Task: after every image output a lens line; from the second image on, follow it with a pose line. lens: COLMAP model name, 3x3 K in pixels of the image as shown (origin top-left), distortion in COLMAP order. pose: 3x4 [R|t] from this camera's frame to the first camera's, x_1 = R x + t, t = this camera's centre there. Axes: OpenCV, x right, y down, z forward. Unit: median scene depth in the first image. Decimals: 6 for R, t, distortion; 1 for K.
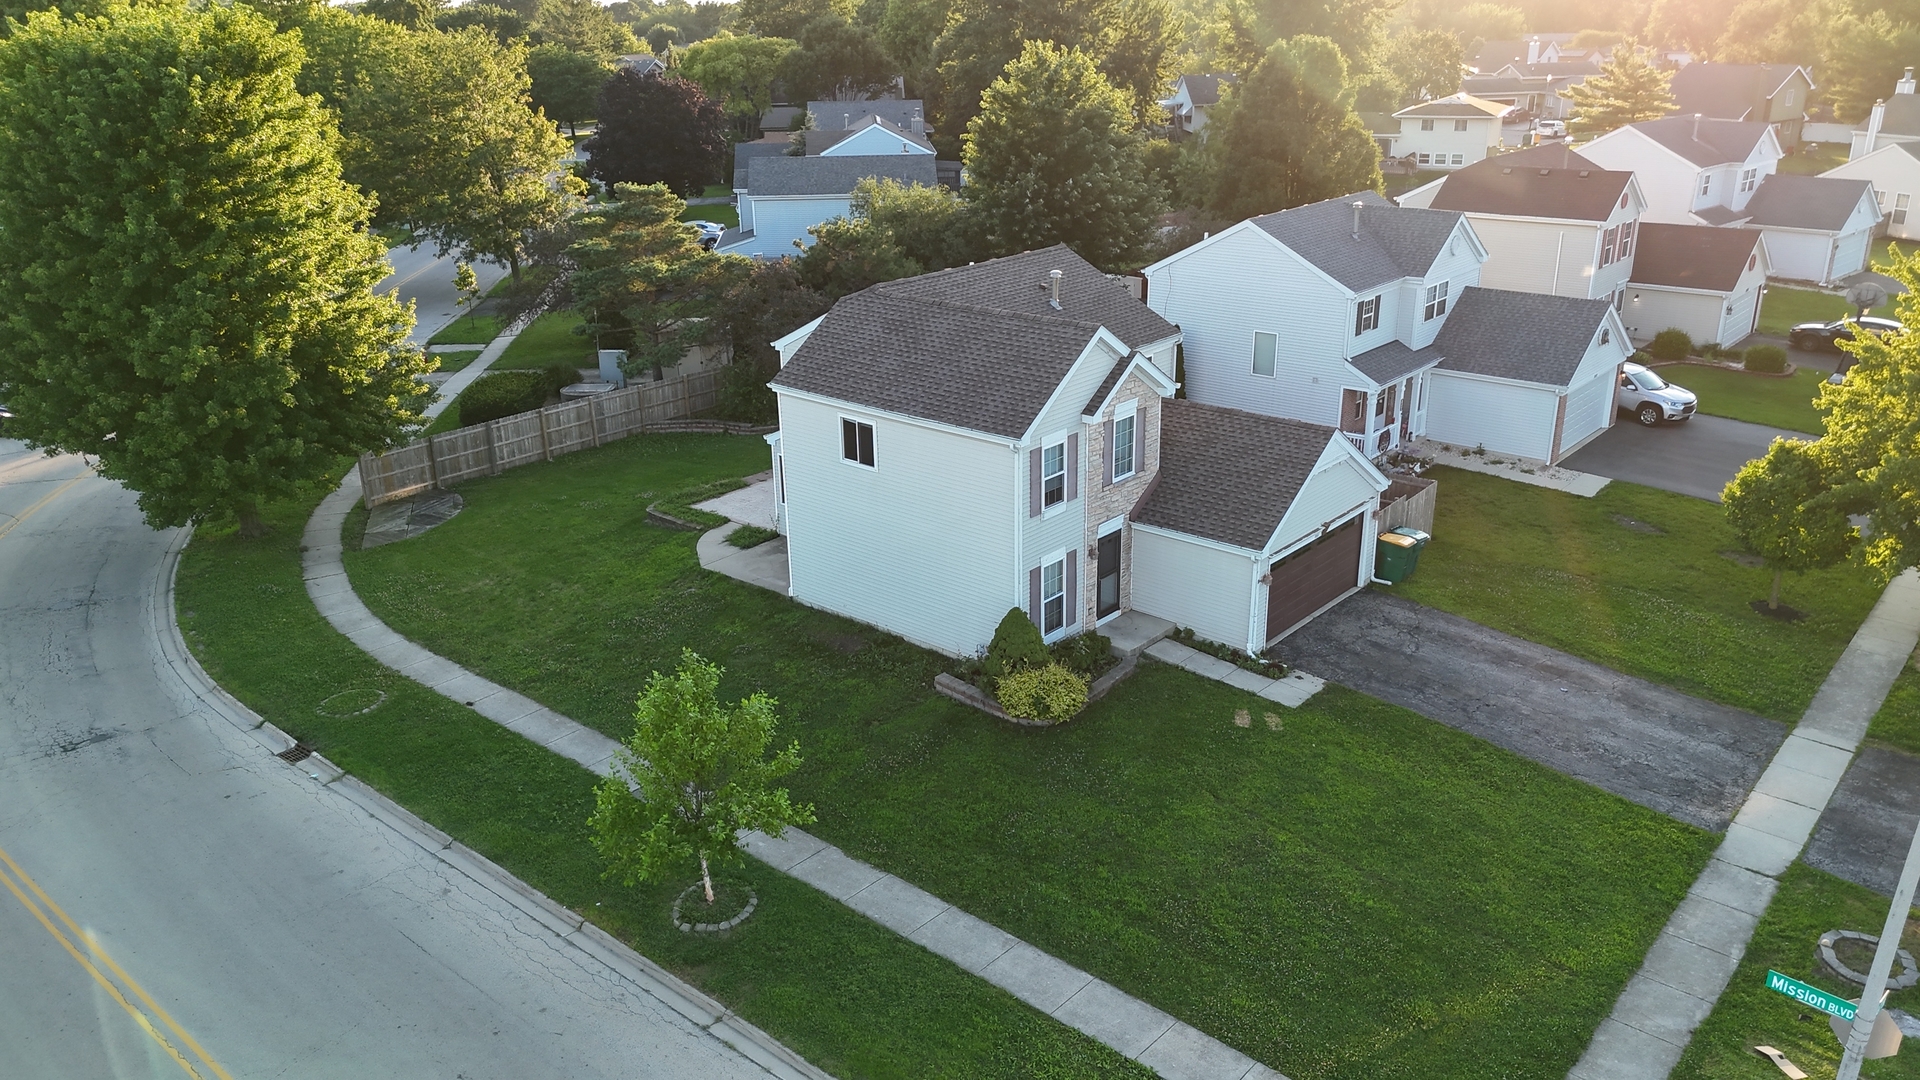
lens RADIAL K [[1414.5, 0, 960.0], [0, 1414.5, 540.0], [0, 0, 1]] dist [0.084411, -0.090129]
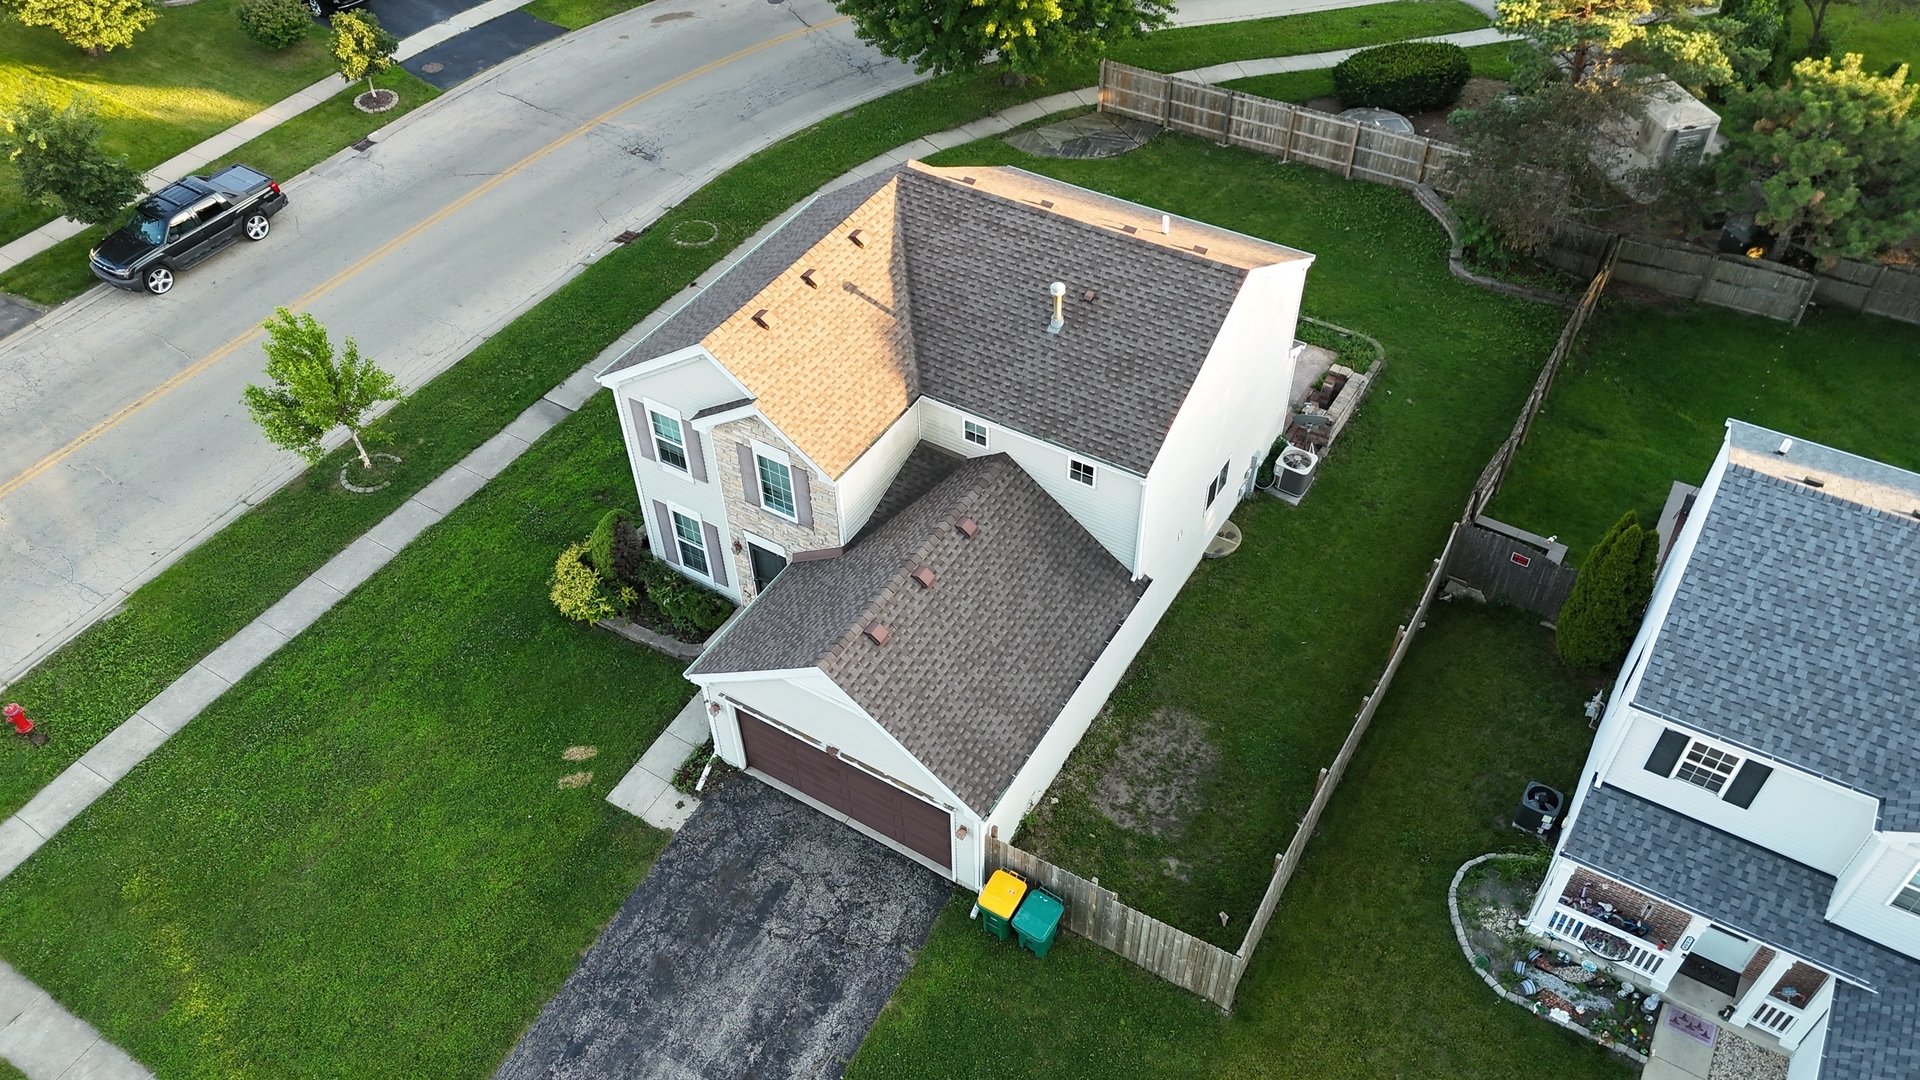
lens RADIAL K [[1423.9, 0, 960.0], [0, 1423.9, 540.0], [0, 0, 1]] dist [0.063049, -0.057315]
pose [[0.167793, 0.703299, -0.690808, 0.668536], [-0.335412, 0.699665, 0.630847, -0.553424], [0.927008, 0.125853, 0.353294, 0.728515]]
